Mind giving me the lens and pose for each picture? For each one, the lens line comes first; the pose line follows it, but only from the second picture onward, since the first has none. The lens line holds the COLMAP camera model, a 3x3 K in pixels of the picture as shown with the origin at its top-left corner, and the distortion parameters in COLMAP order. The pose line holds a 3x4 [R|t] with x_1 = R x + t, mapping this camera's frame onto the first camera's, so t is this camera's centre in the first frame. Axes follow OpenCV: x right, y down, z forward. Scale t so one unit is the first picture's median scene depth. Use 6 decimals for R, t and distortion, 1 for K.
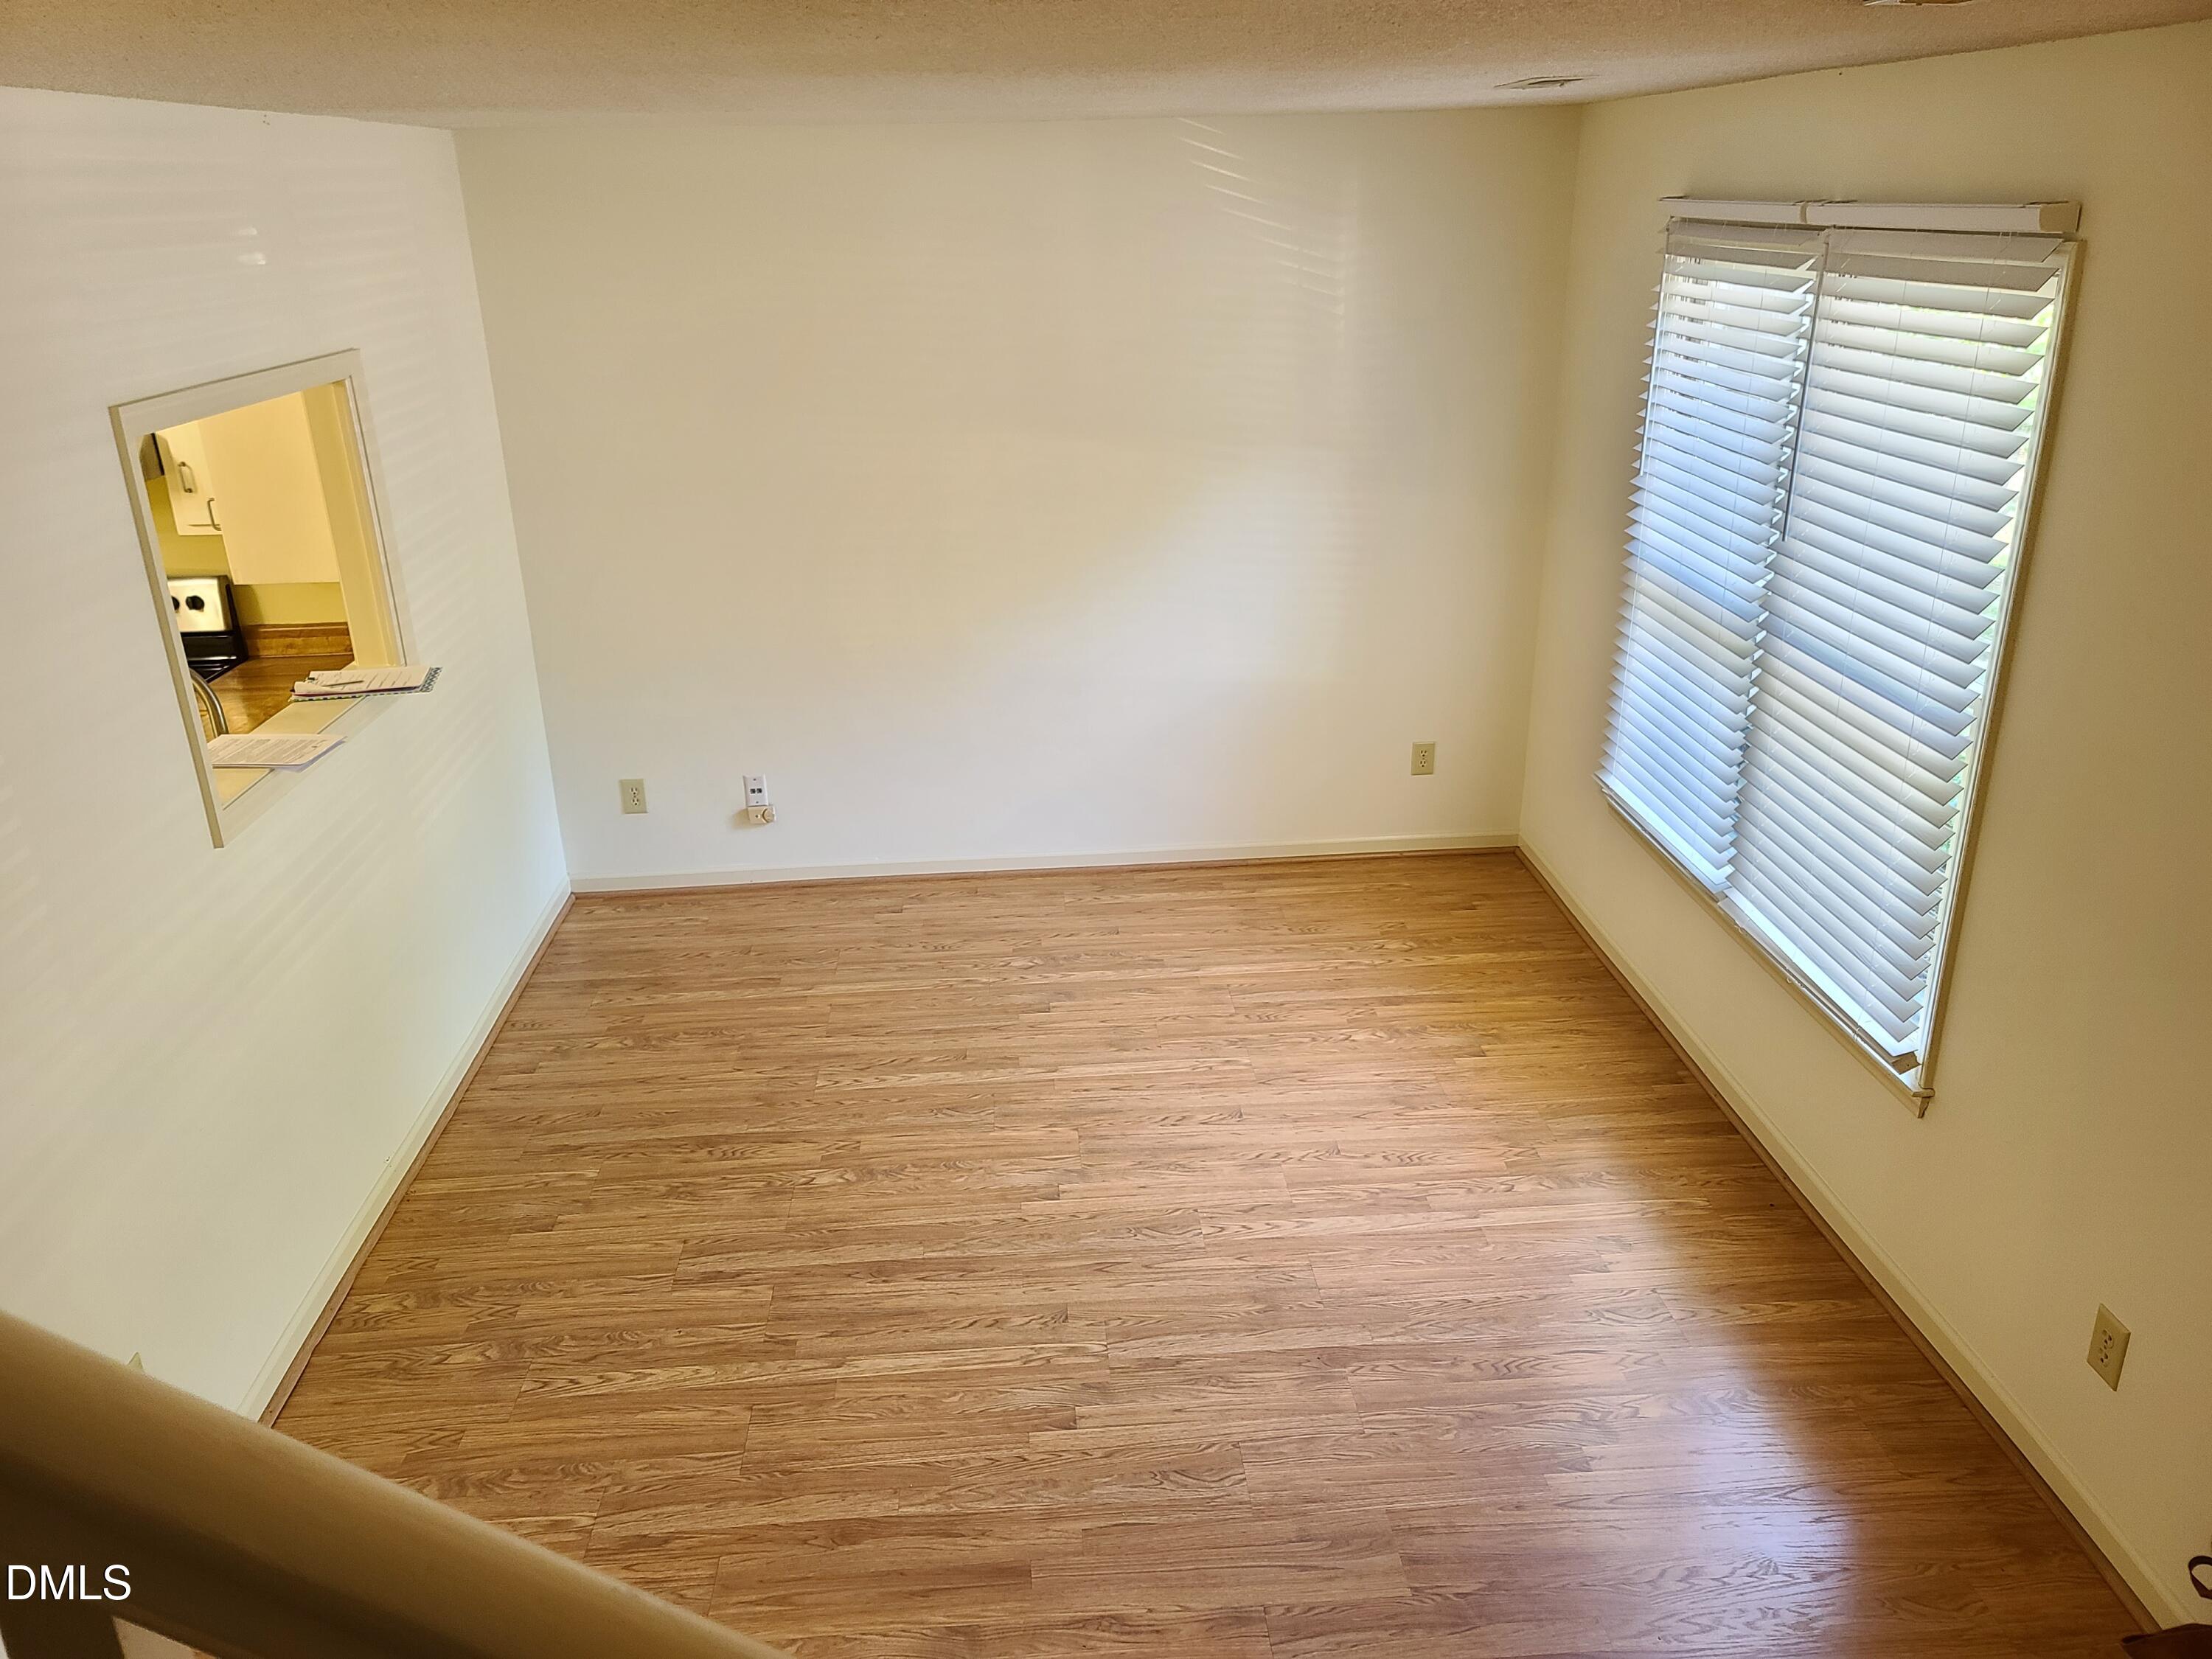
lens RADIAL K [[1625.0, 0, 1106.0], [0, 1625.0, 829.5], [0, 0, 1]] dist [0.047447, -0.003486]
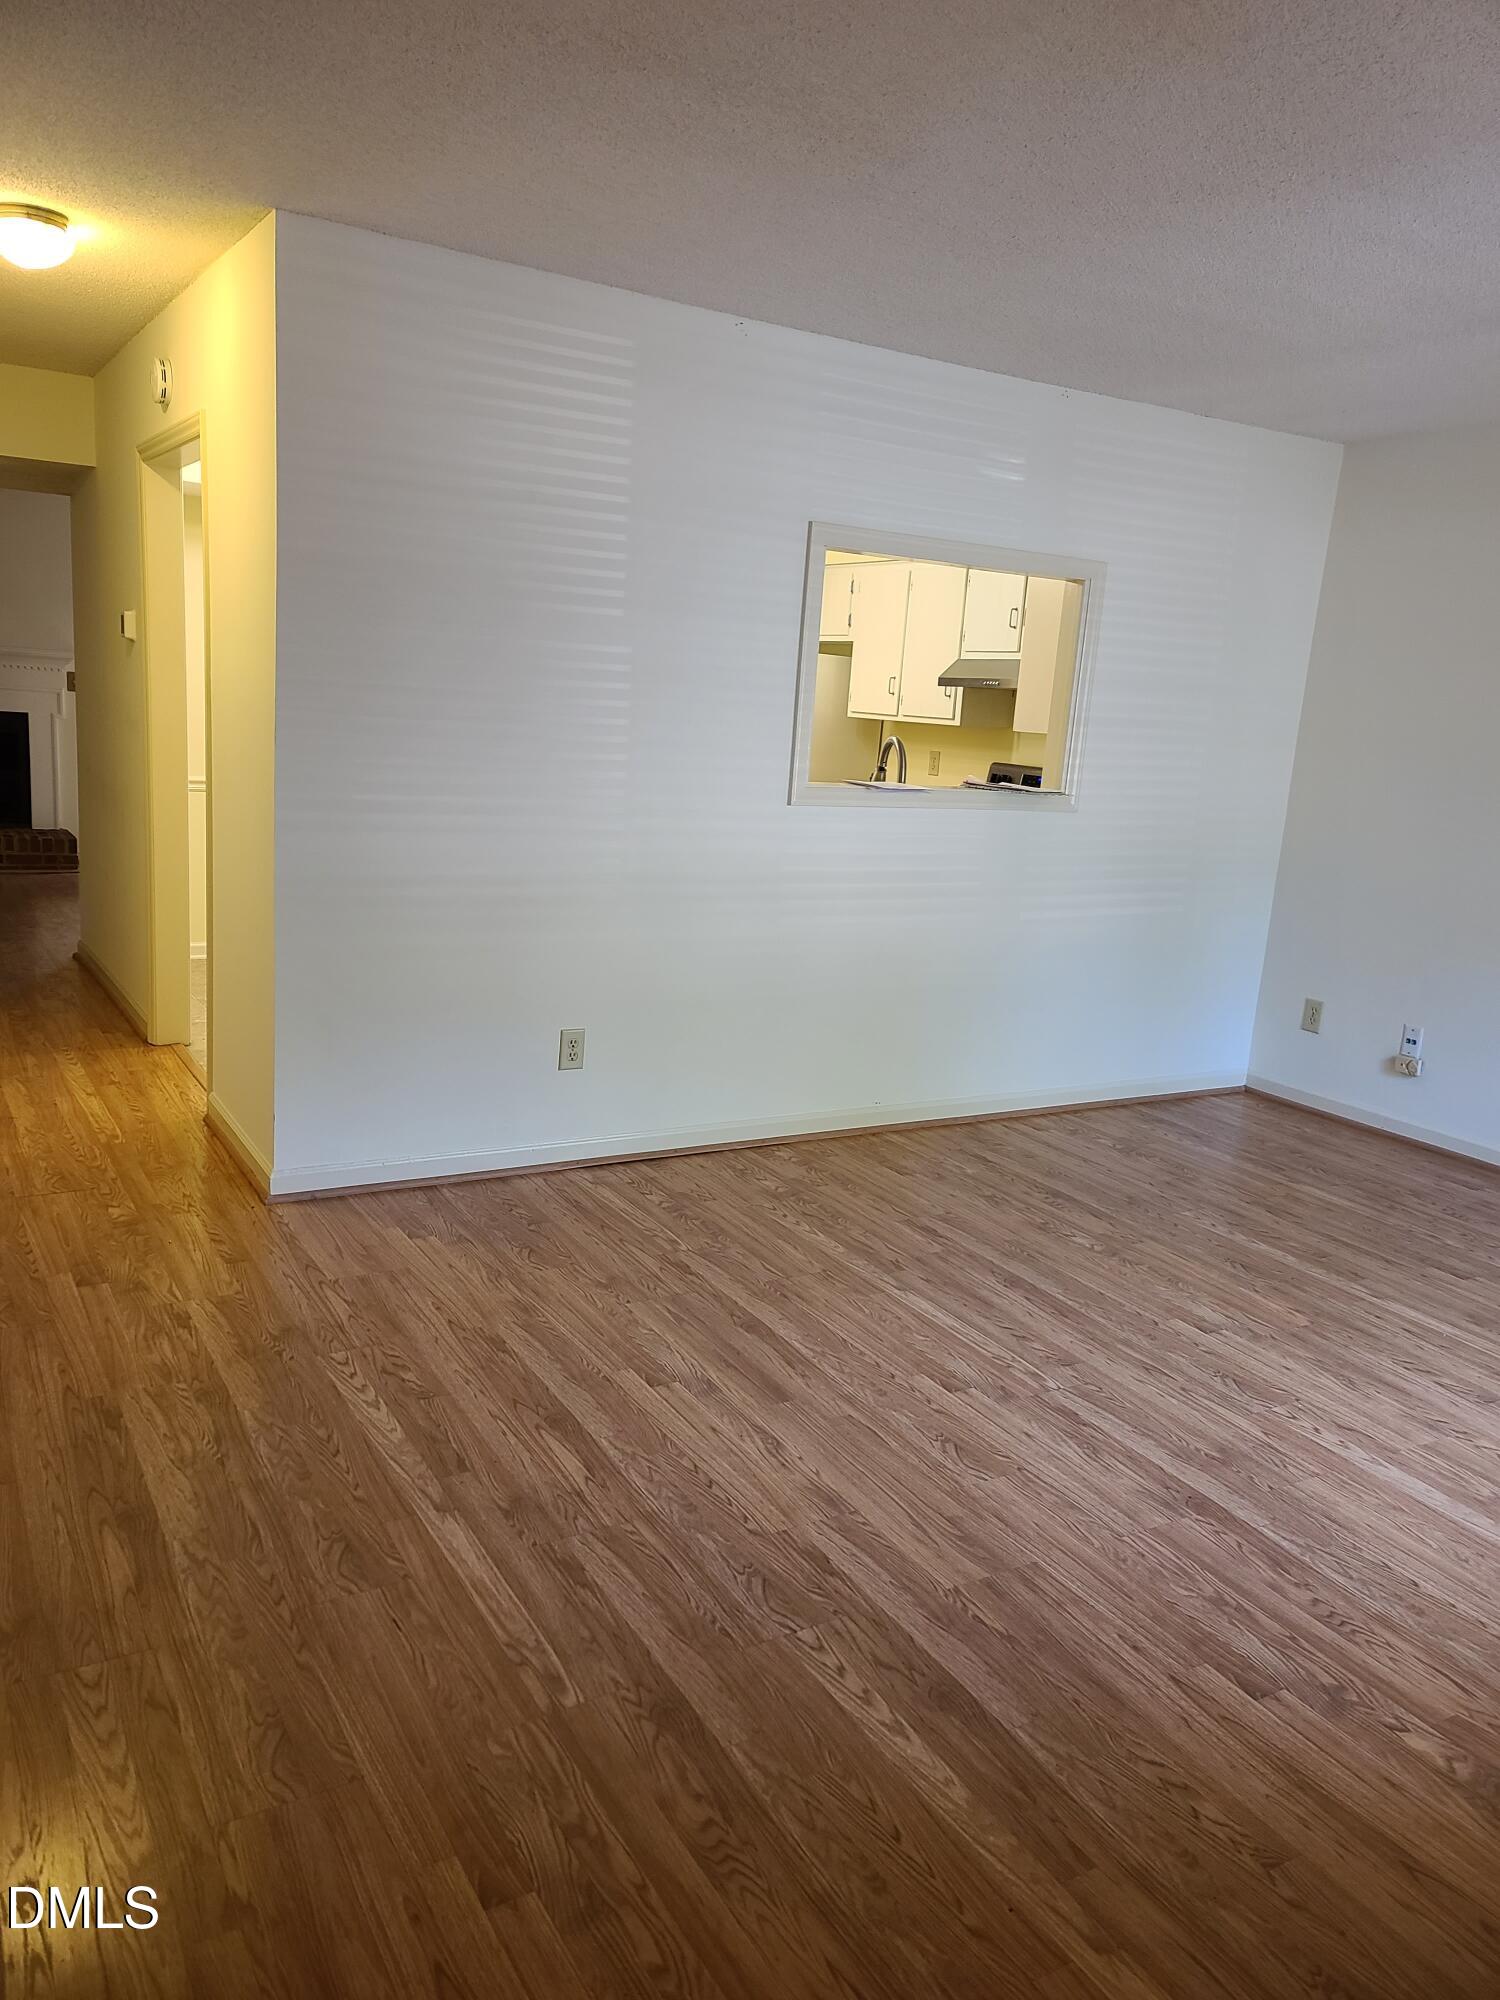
lens RADIAL K [[1497.8, 0, 758.3], [0, 1497.8, 982.5], [0, 0, 1]] dist [0.028203, 0.083678]
pose [[0.449758, 0.217928, -0.866155, 0.628268], [-0.398174, 0.916997, 0.023964, 0.125345], [0.799484, 0.334103, 0.499200, 0.270715]]
